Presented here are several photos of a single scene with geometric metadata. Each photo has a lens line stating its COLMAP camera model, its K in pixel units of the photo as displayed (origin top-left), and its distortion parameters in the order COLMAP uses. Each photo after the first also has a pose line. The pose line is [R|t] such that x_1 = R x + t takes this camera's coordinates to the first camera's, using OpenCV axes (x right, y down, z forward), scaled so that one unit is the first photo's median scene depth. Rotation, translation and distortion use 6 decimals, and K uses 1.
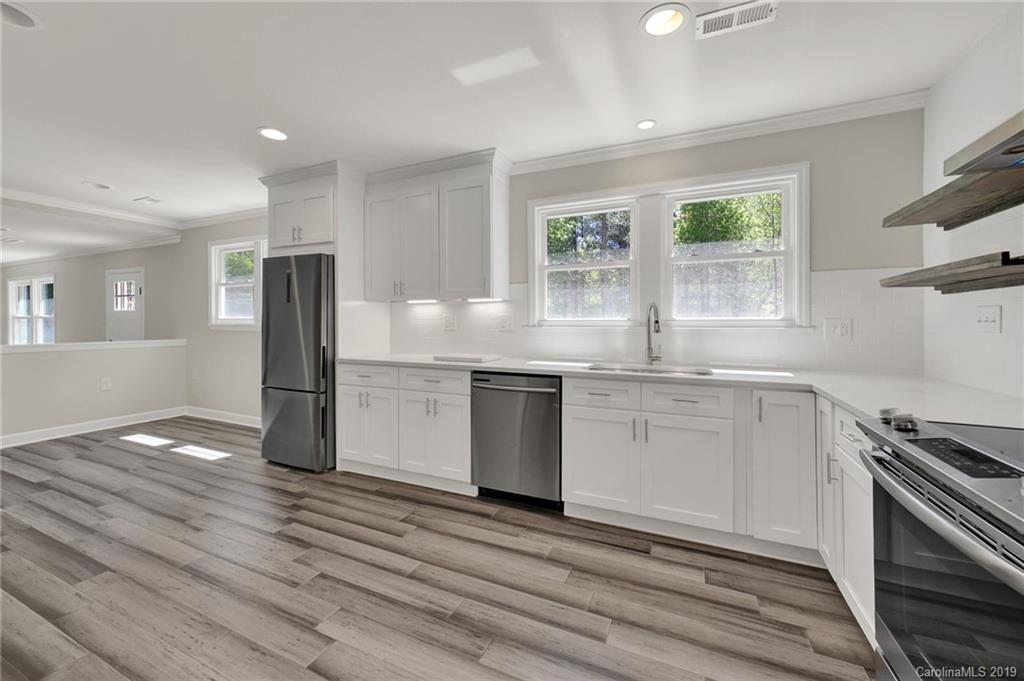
lens RADIAL K [[407.2, 0, 513.3], [0, 407.2, 328.8], [0, 0, 1]] dist [-0.001587, 0.000662]
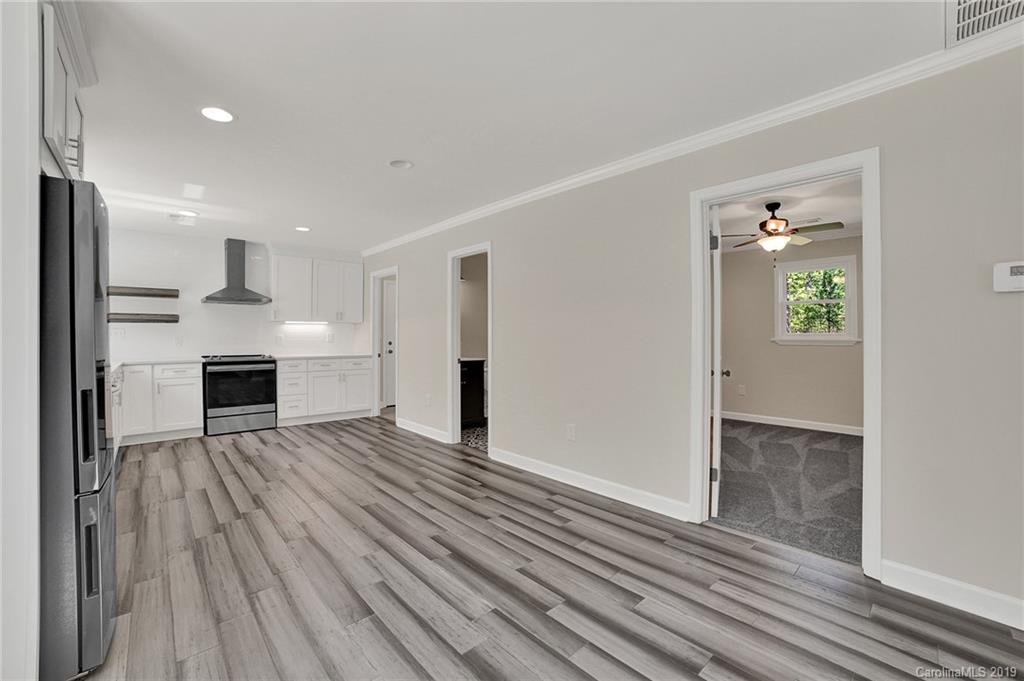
lens RADIAL K [[421.8, 0, 512.4], [0, 421.8, 336.1], [0, 0, 1]] dist [-0.103192, 0.033899]
pose [[-0.922436, -0.005435, 0.386111, -1.645225], [-0.000886, 0.999928, 0.011959, -0.029123], [-0.386148, 0.010690, -0.922375, 1.710511]]
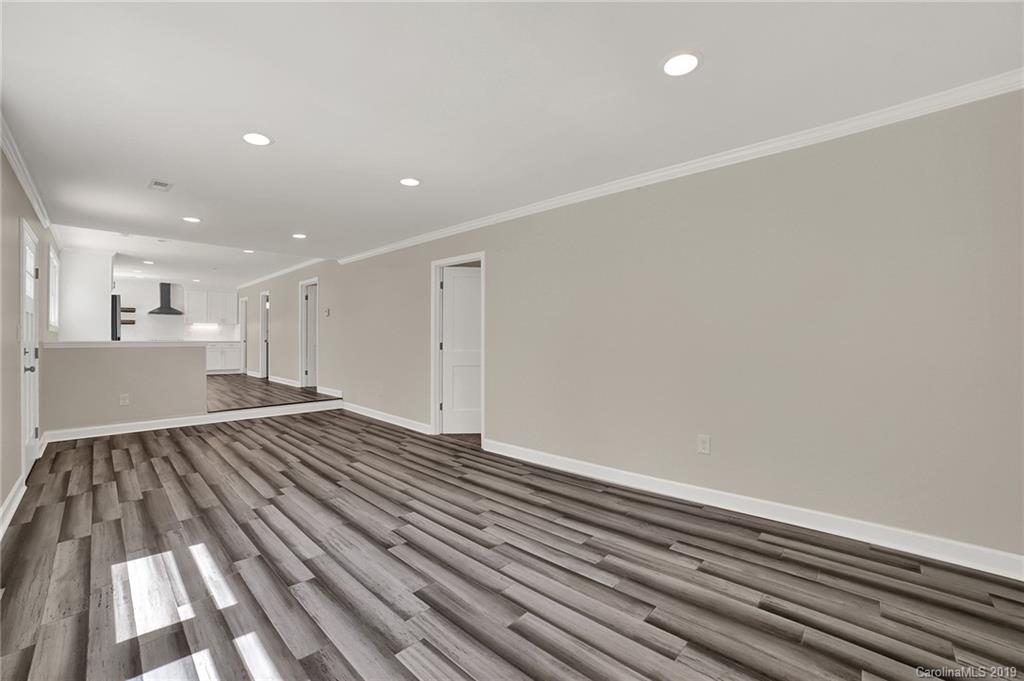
lens RADIAL K [[431.4, 0, 511.3], [0, 431.4, 335.3], [0, 0, 1]] dist [-0.086127, 0.029028]
pose [[-0.942795, -0.001477, 0.333370, -4.489626], [0.000457, 0.999984, 0.005724, 0.022953], [-0.333373, 0.005549, -0.942779, 3.251521]]
